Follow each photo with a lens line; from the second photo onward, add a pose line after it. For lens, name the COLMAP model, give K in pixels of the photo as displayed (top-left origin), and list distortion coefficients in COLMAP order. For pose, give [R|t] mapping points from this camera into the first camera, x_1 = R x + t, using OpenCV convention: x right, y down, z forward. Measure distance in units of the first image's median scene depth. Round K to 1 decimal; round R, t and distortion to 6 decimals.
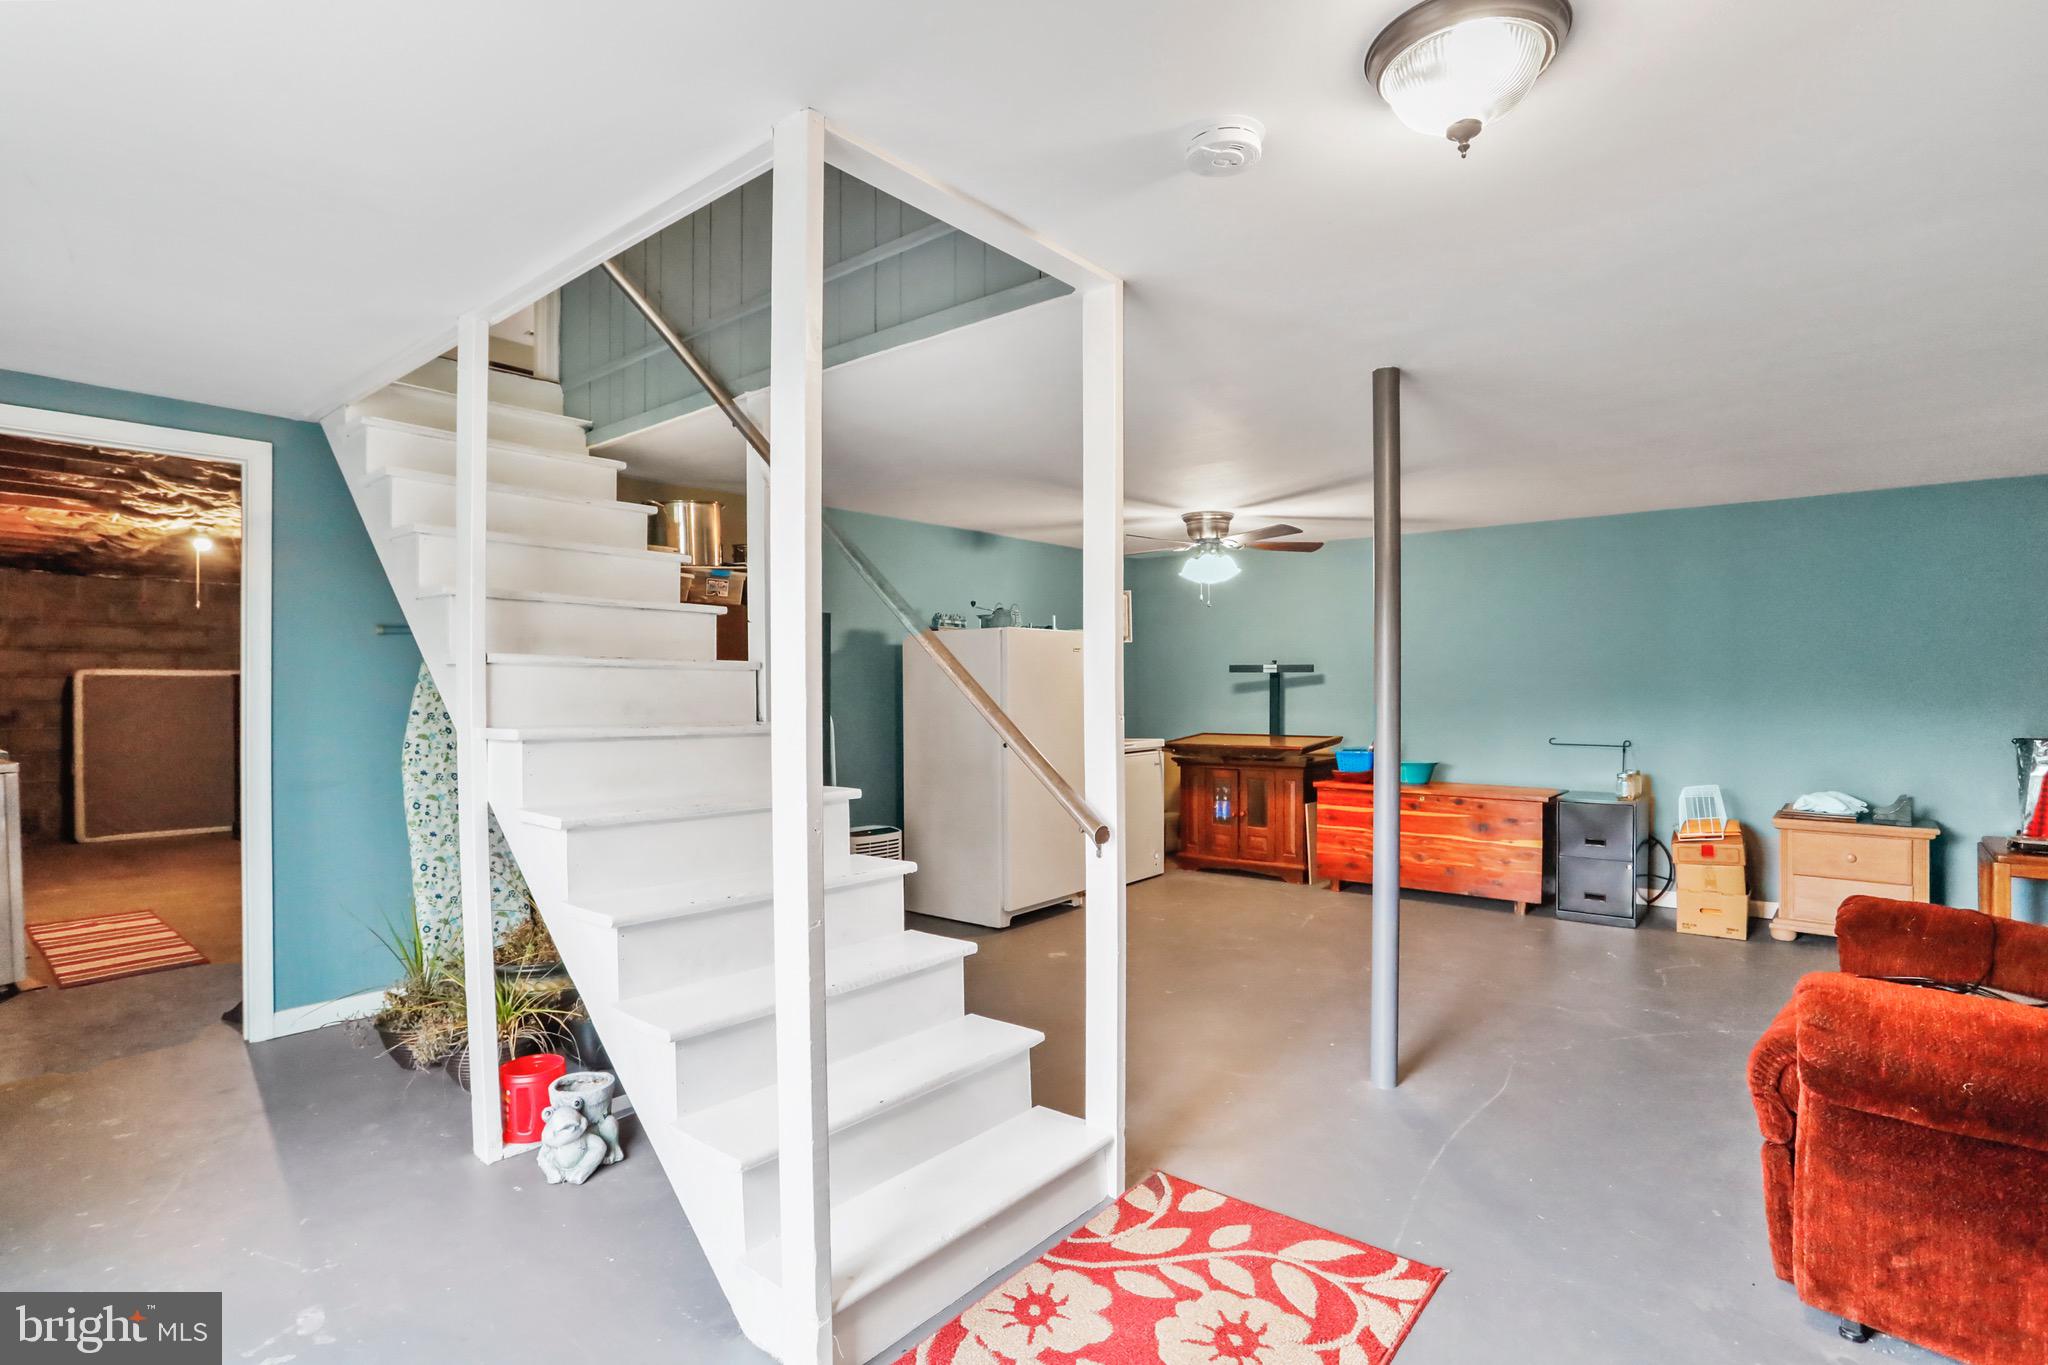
lens RADIAL K [[1016.2, 0, 1024.0], [0, 1016.2, 682.5], [0, 0, 1]] dist [-0.002291, 0.000486]
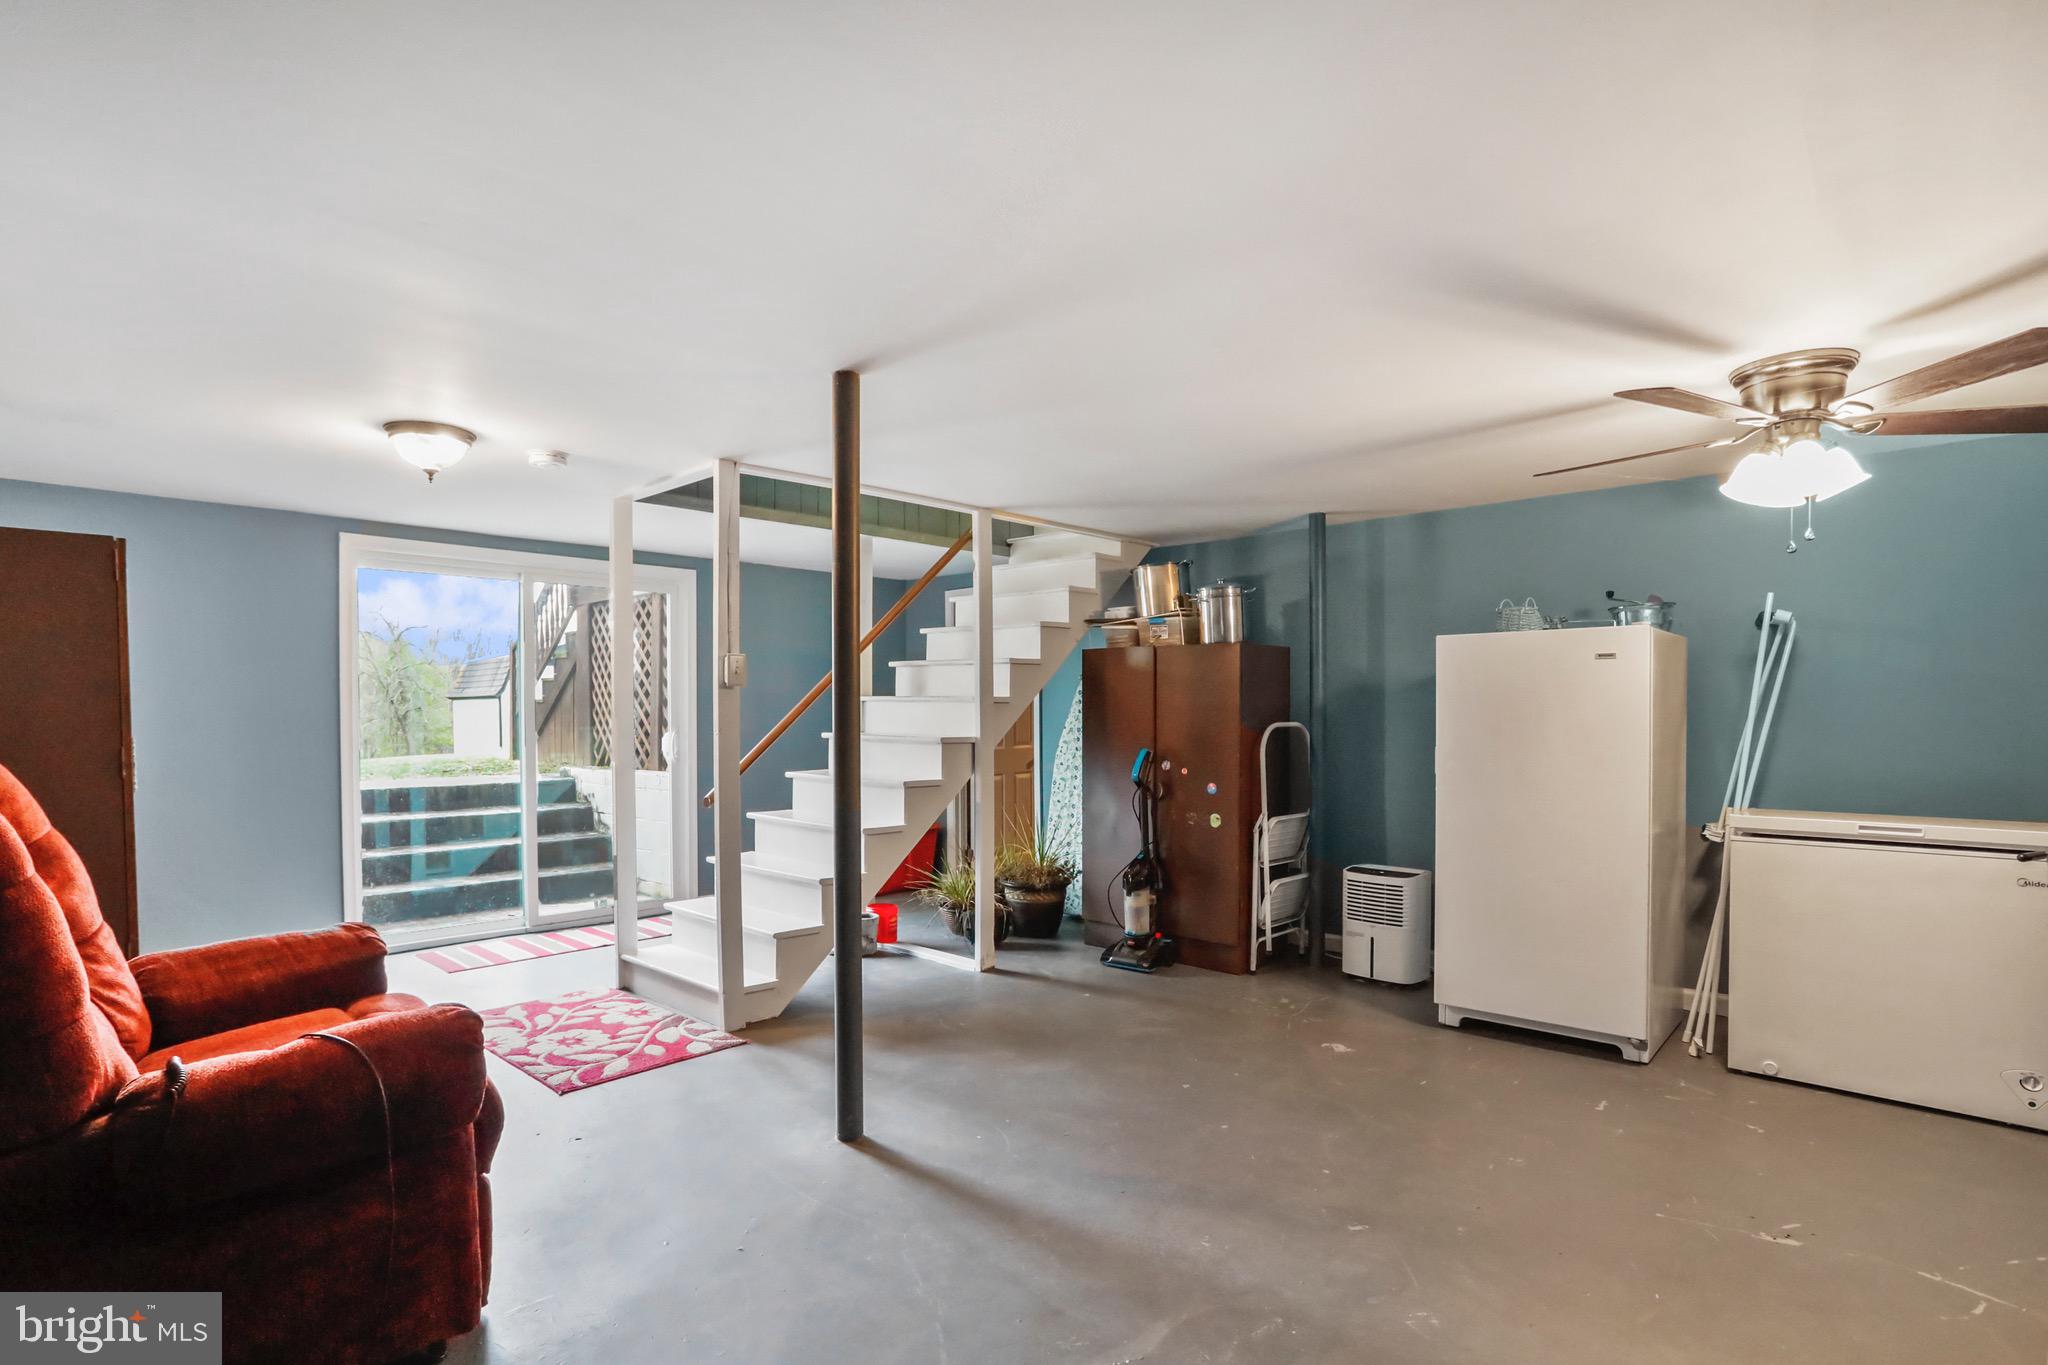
lens RADIAL K [[1025.4, 0, 1023.2], [0, 1025.4, 723.8], [0, 0, 1]] dist [-0.053944, 0.000035]
pose [[-0.075605, 0.013397, -0.997048, 1.862420], [0.001649, 0.999910, 0.013310, 0.003015], [0.997136, -0.000638, -0.075620, 1.805285]]
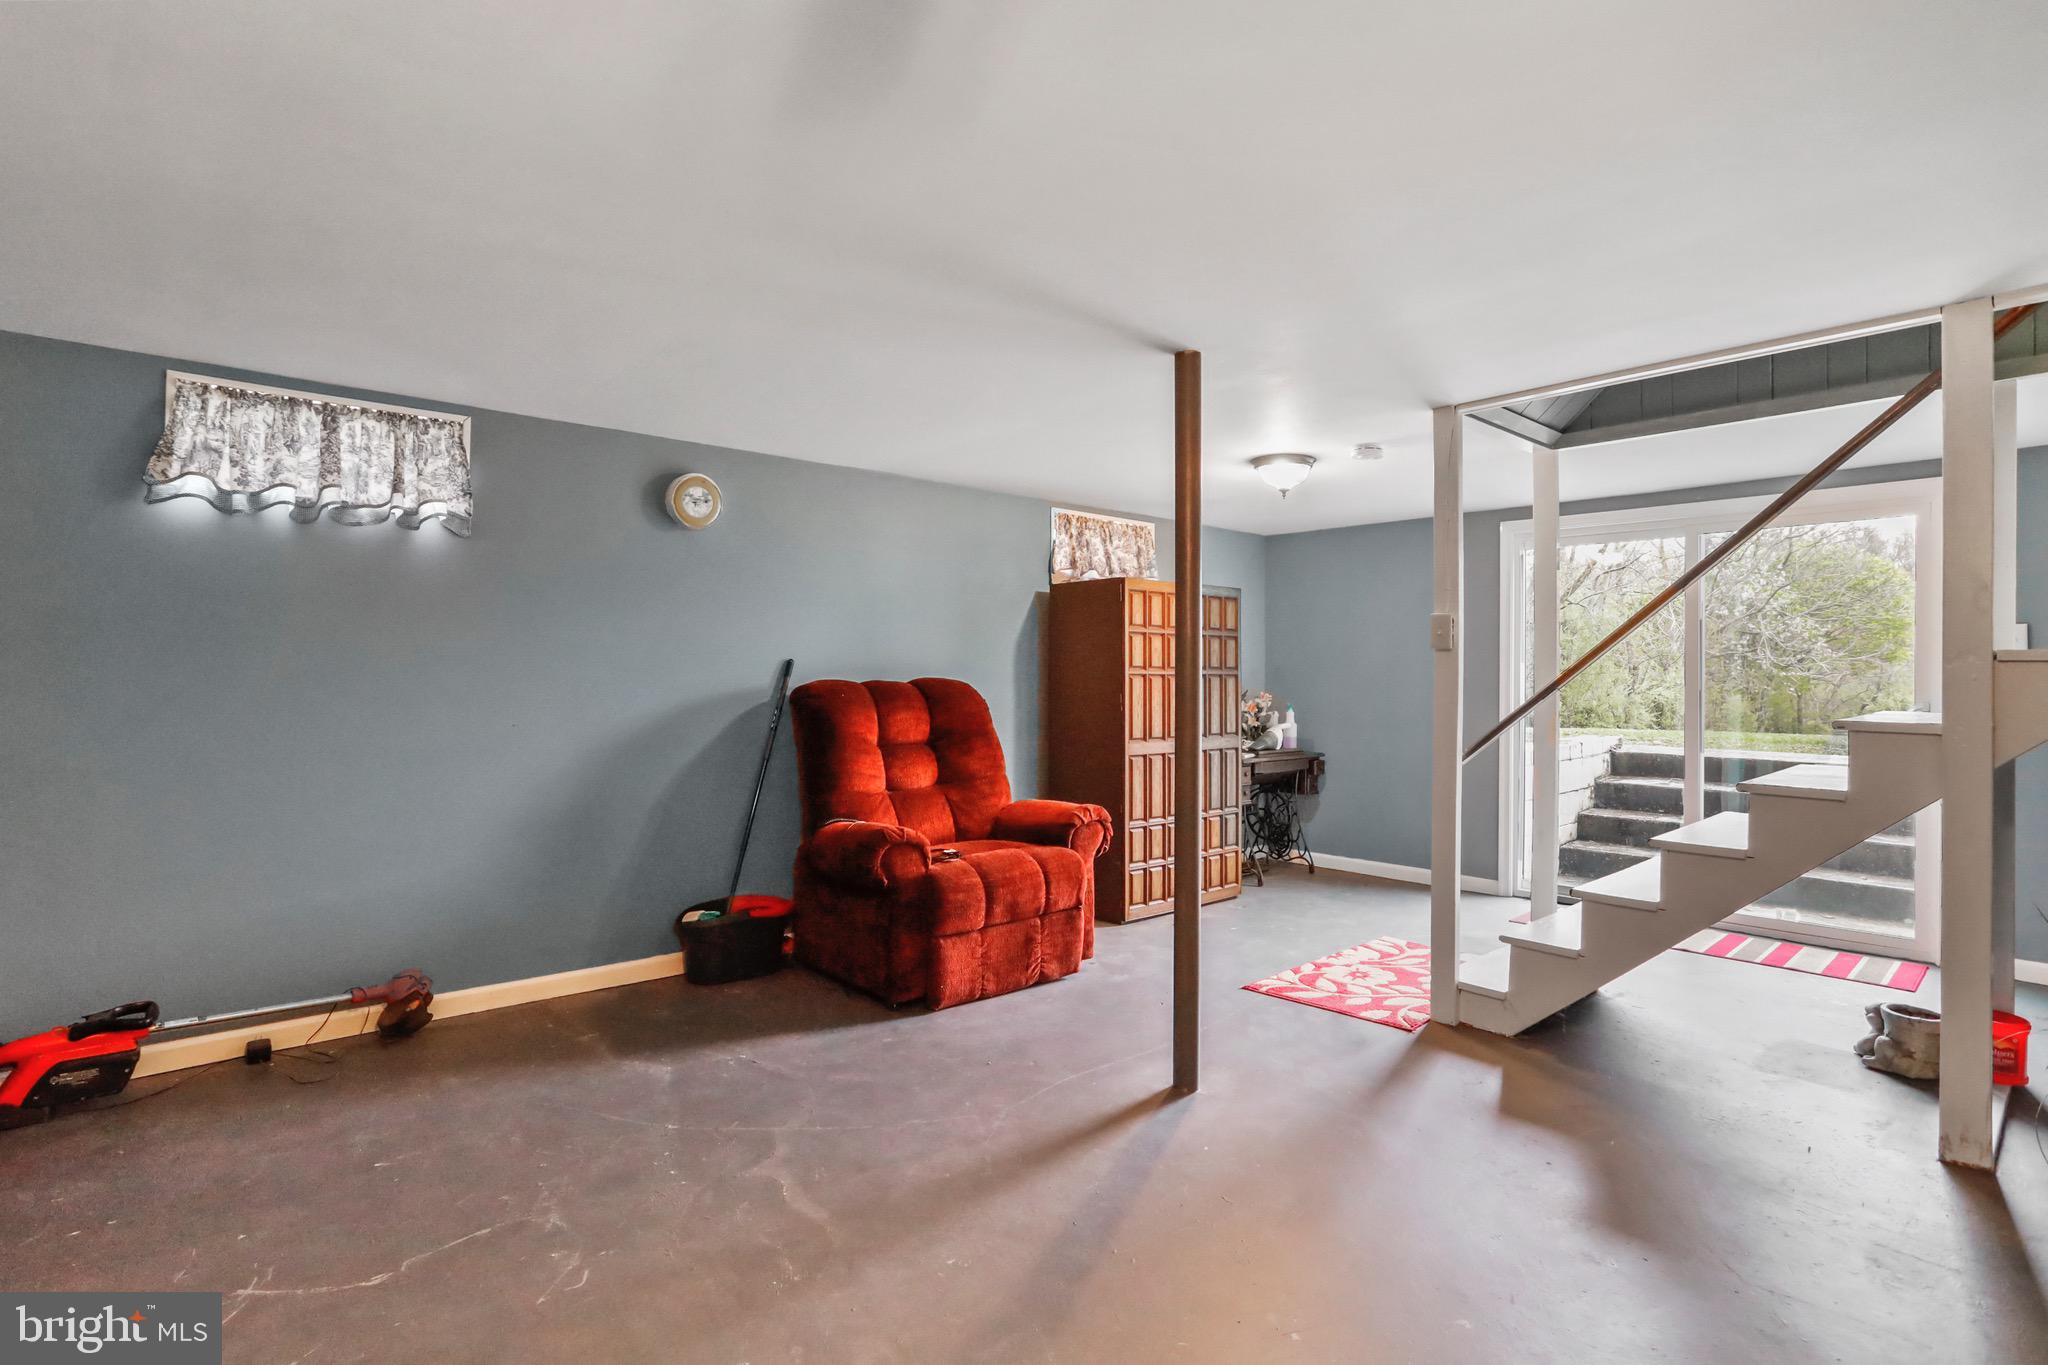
lens RADIAL K [[1016.2, 0, 1024.0], [0, 1016.2, 682.5], [0, 0, 1]] dist [-0.002291, 0.000486]
pose [[-0.987794, -0.000474, 0.155764, 0.519062], [0.000464, 0.999982, 0.005983, 0.000603], [-0.155764, 0.005982, -0.987776, 2.918907]]
